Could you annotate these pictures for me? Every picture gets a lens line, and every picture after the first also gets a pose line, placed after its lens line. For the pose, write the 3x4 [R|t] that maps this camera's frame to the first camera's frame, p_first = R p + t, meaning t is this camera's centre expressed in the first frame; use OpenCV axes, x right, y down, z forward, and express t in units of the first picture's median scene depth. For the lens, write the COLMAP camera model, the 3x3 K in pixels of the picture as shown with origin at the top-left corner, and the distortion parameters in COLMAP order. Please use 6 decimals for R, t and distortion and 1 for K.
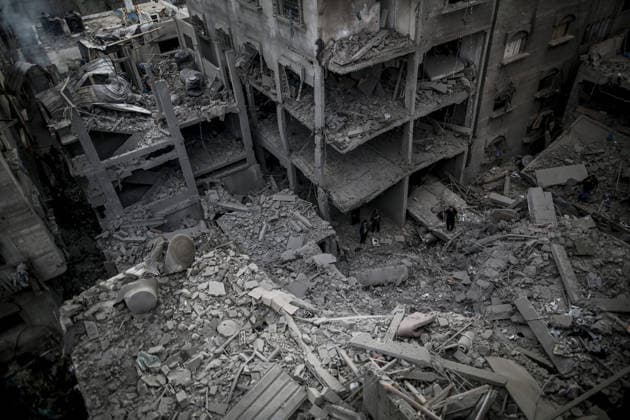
lens RADIAL K [[436.3, 0, 318.0], [0, 436.3, 207.3], [0, 0, 1]] dist [-0.034537, 0.013378]
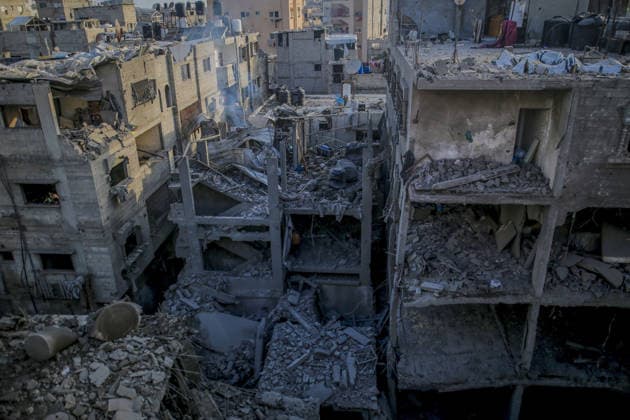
lens RADIAL K [[493.6, 0, 315.0], [0, 493.6, 210.0], [0, 0, 1]] dist [-0.070786, 0.070967]
pose [[0.771537, 0.293746, -0.564309, 0.325525], [-0.421234, 0.900603, -0.107121, -0.109412], [0.476752, 0.320354, 0.818585, 0.201857]]
